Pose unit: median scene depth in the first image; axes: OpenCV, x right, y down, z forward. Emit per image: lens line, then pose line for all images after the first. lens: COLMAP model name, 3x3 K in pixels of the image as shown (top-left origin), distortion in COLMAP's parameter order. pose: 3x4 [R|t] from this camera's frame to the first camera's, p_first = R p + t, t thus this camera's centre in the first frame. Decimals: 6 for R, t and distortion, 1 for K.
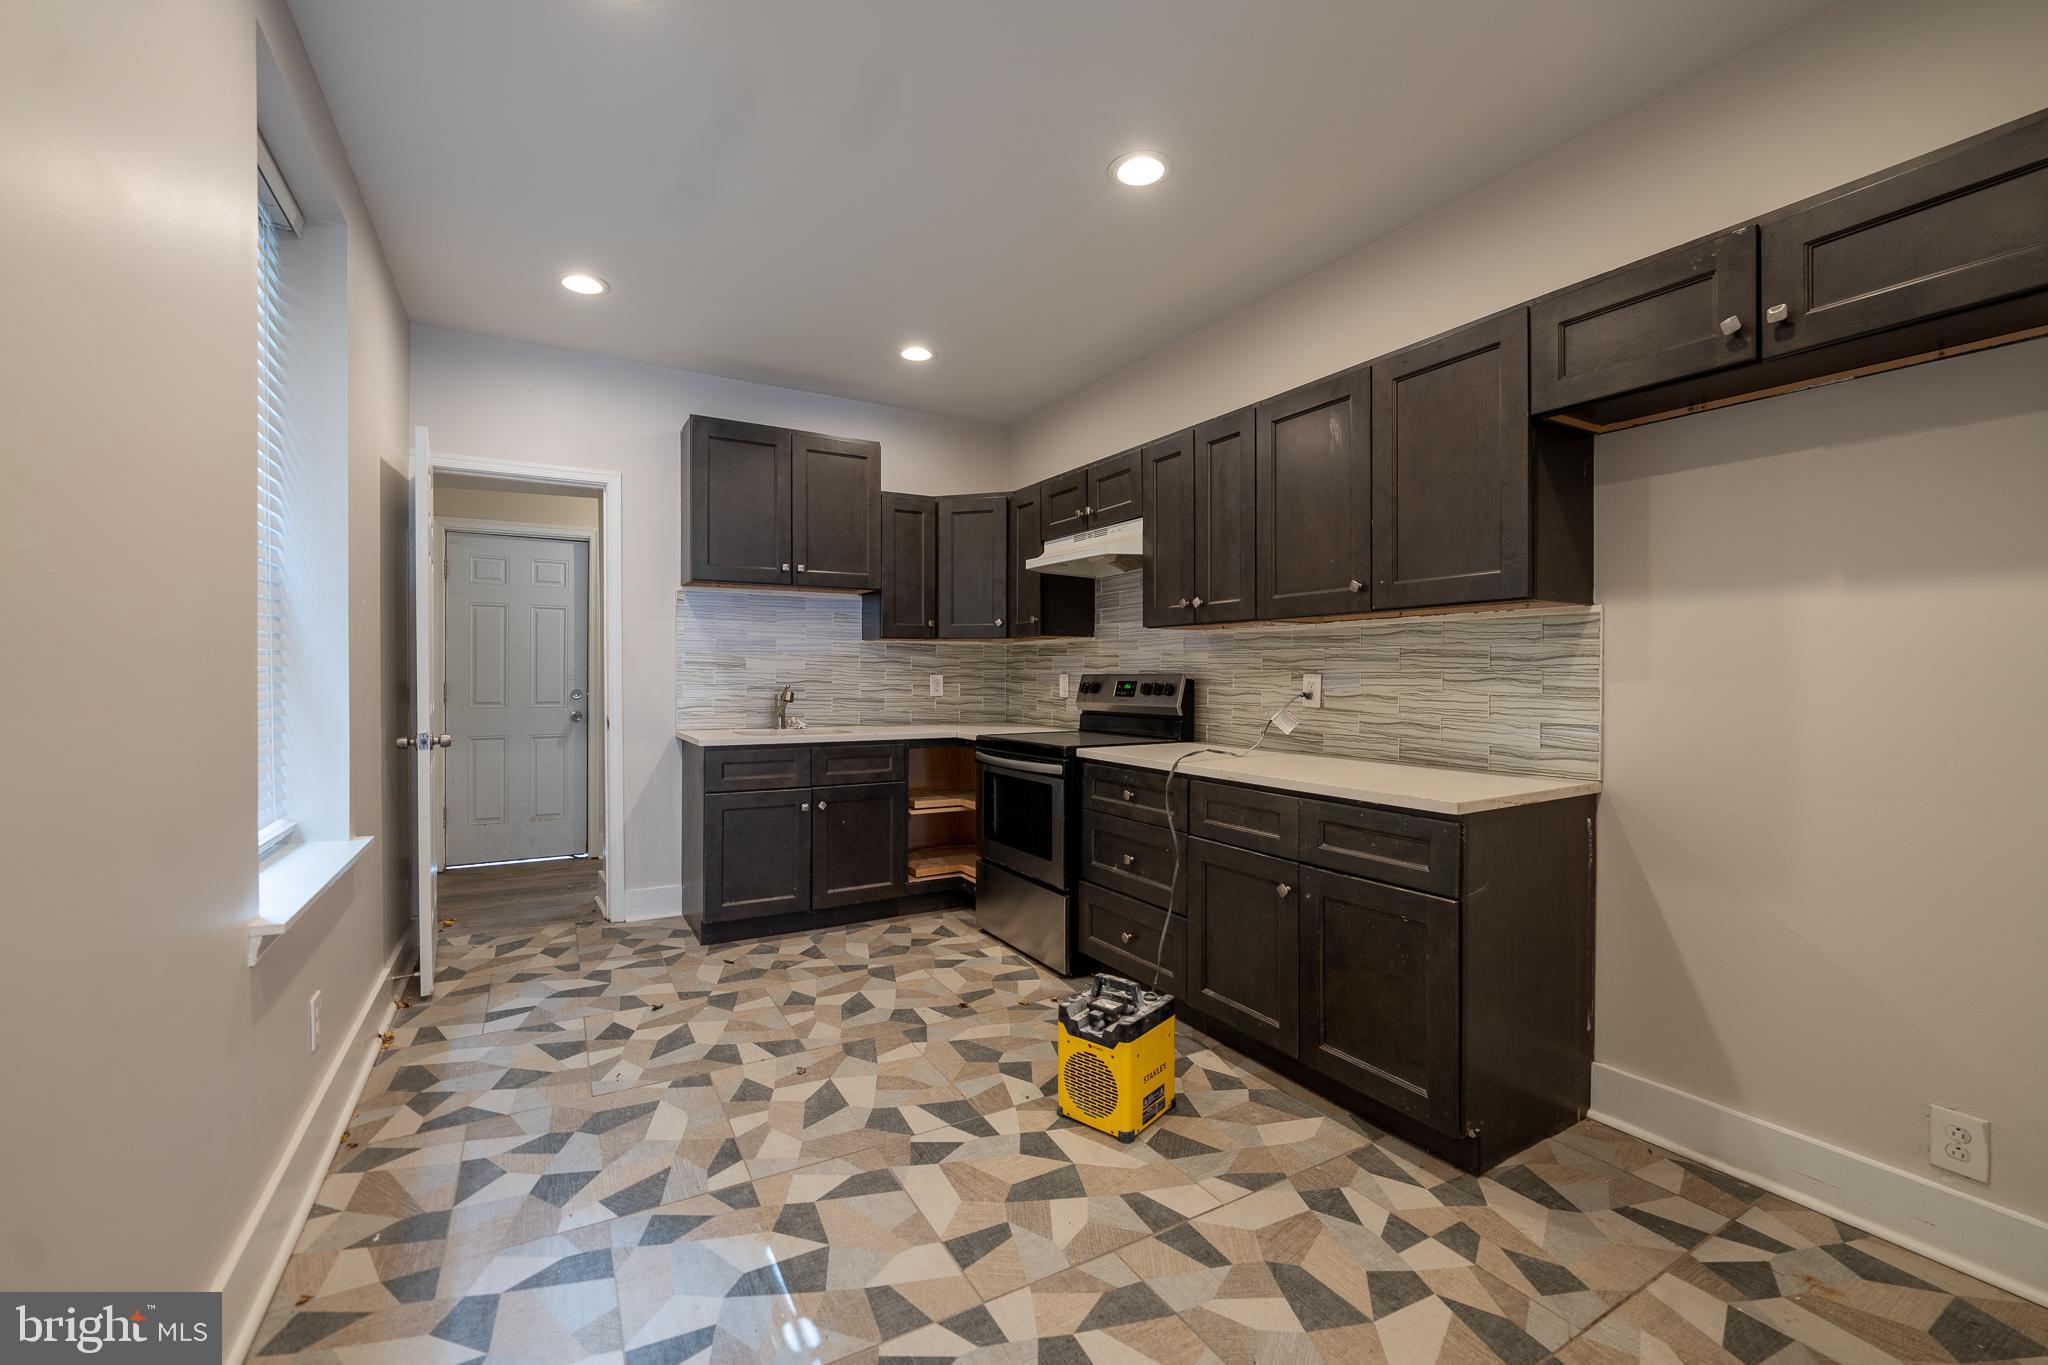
lens RADIAL K [[803.7, 0, 1030.2], [0, 803.7, 671.0], [0, 0, 1]] dist [0.000817, 0.000557]
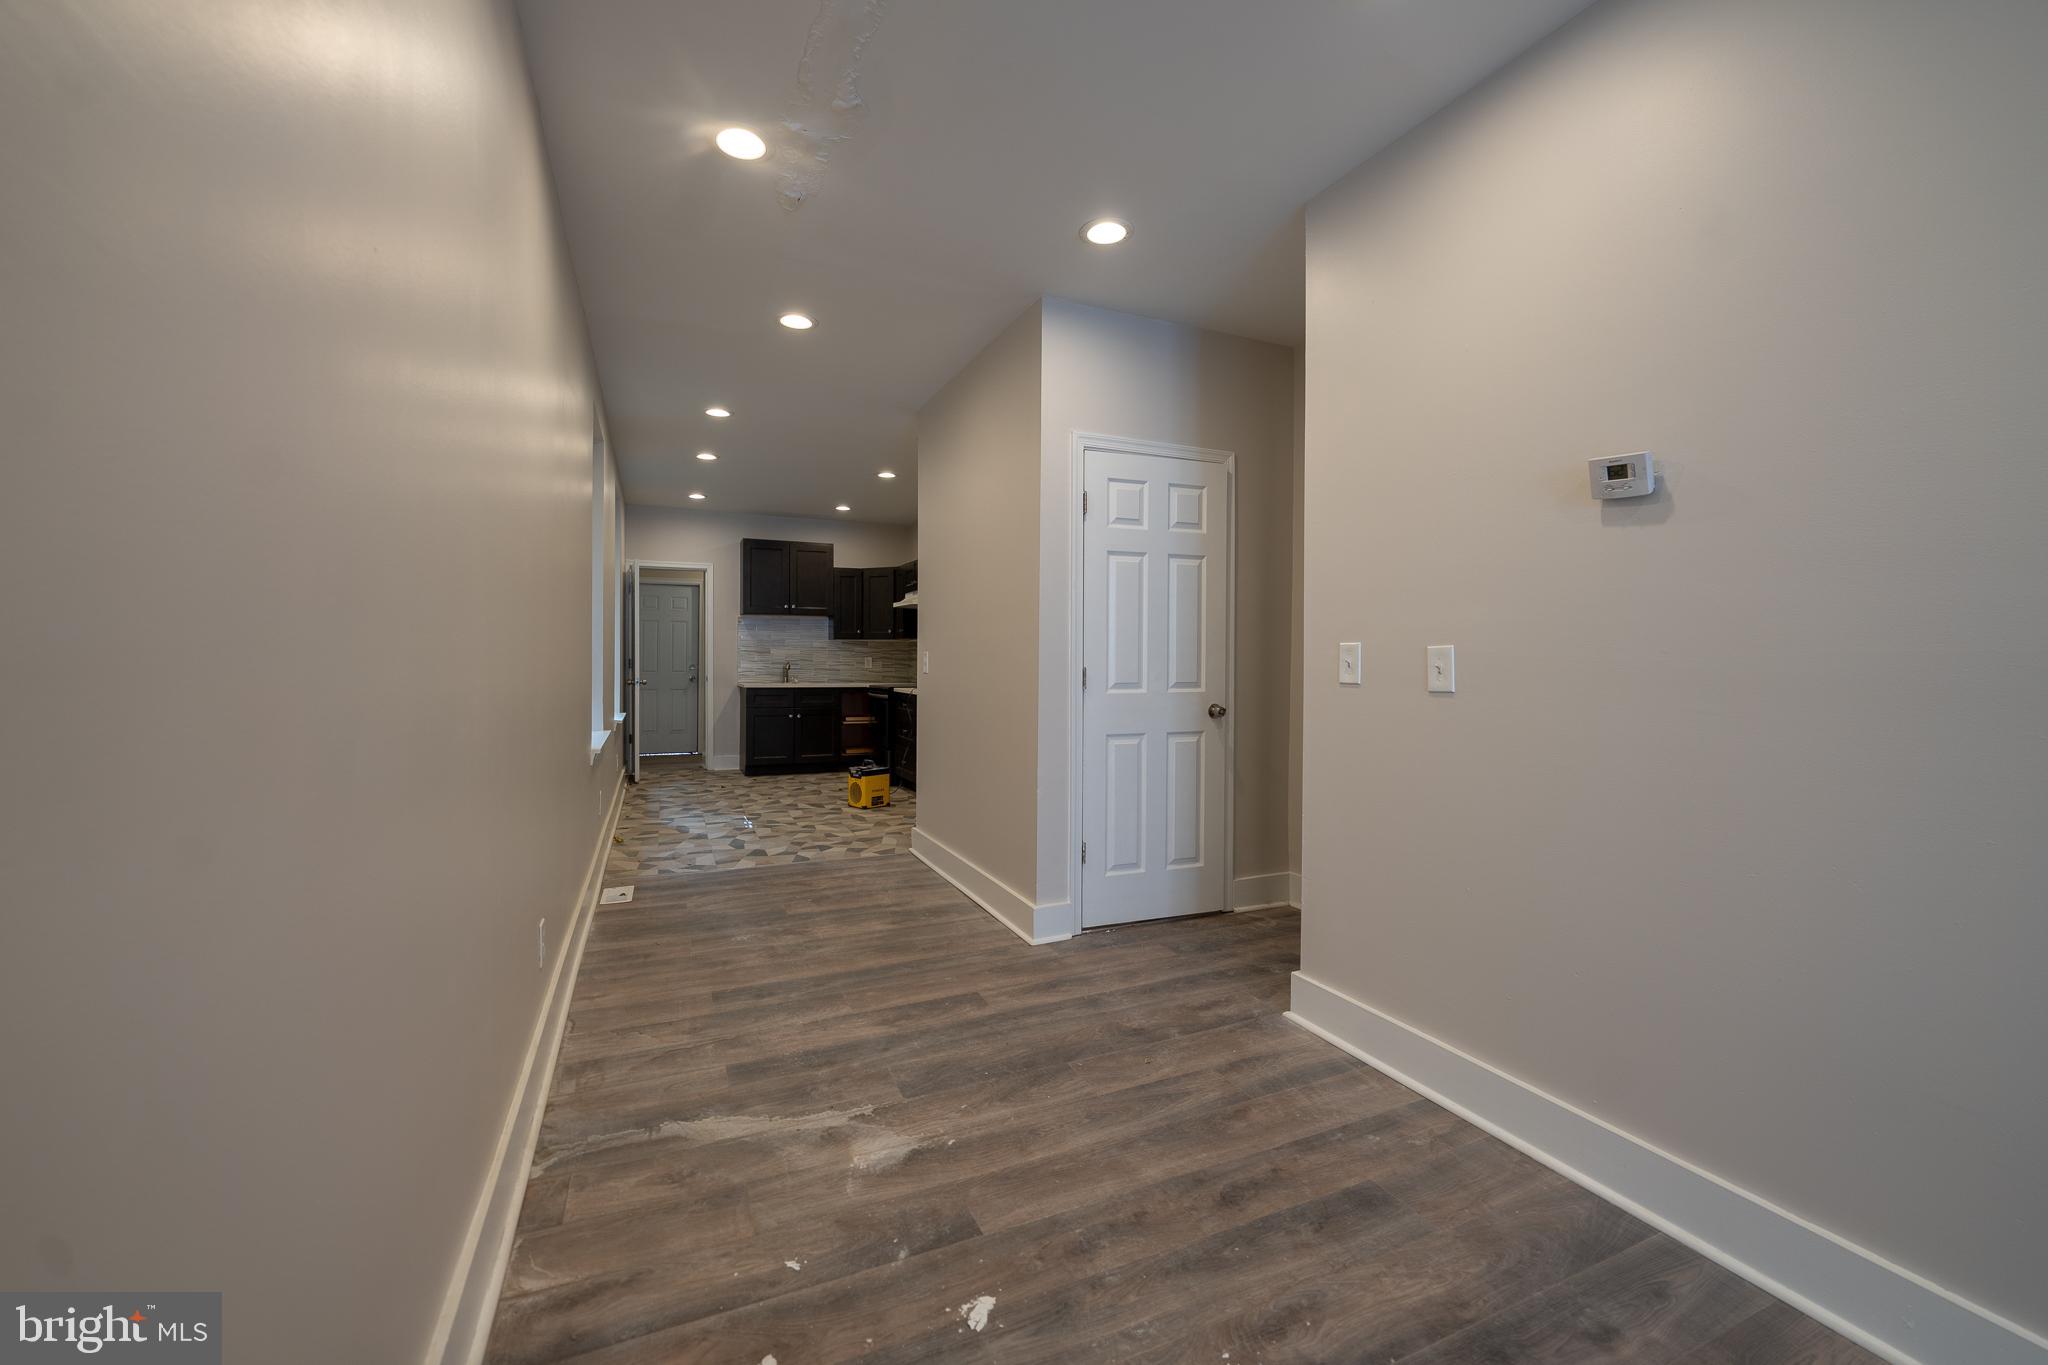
lens RADIAL K [[803.7, 0, 1009.8], [0, 803.7, 650.4], [0, 0, 1]] dist [0.000817, 0.000557]
pose [[0.991526, 0.003917, -0.129851, 0.538443], [-0.004845, 0.999965, -0.006832, -0.000172], [0.129820, 0.007403, 0.991510, -0.994639]]
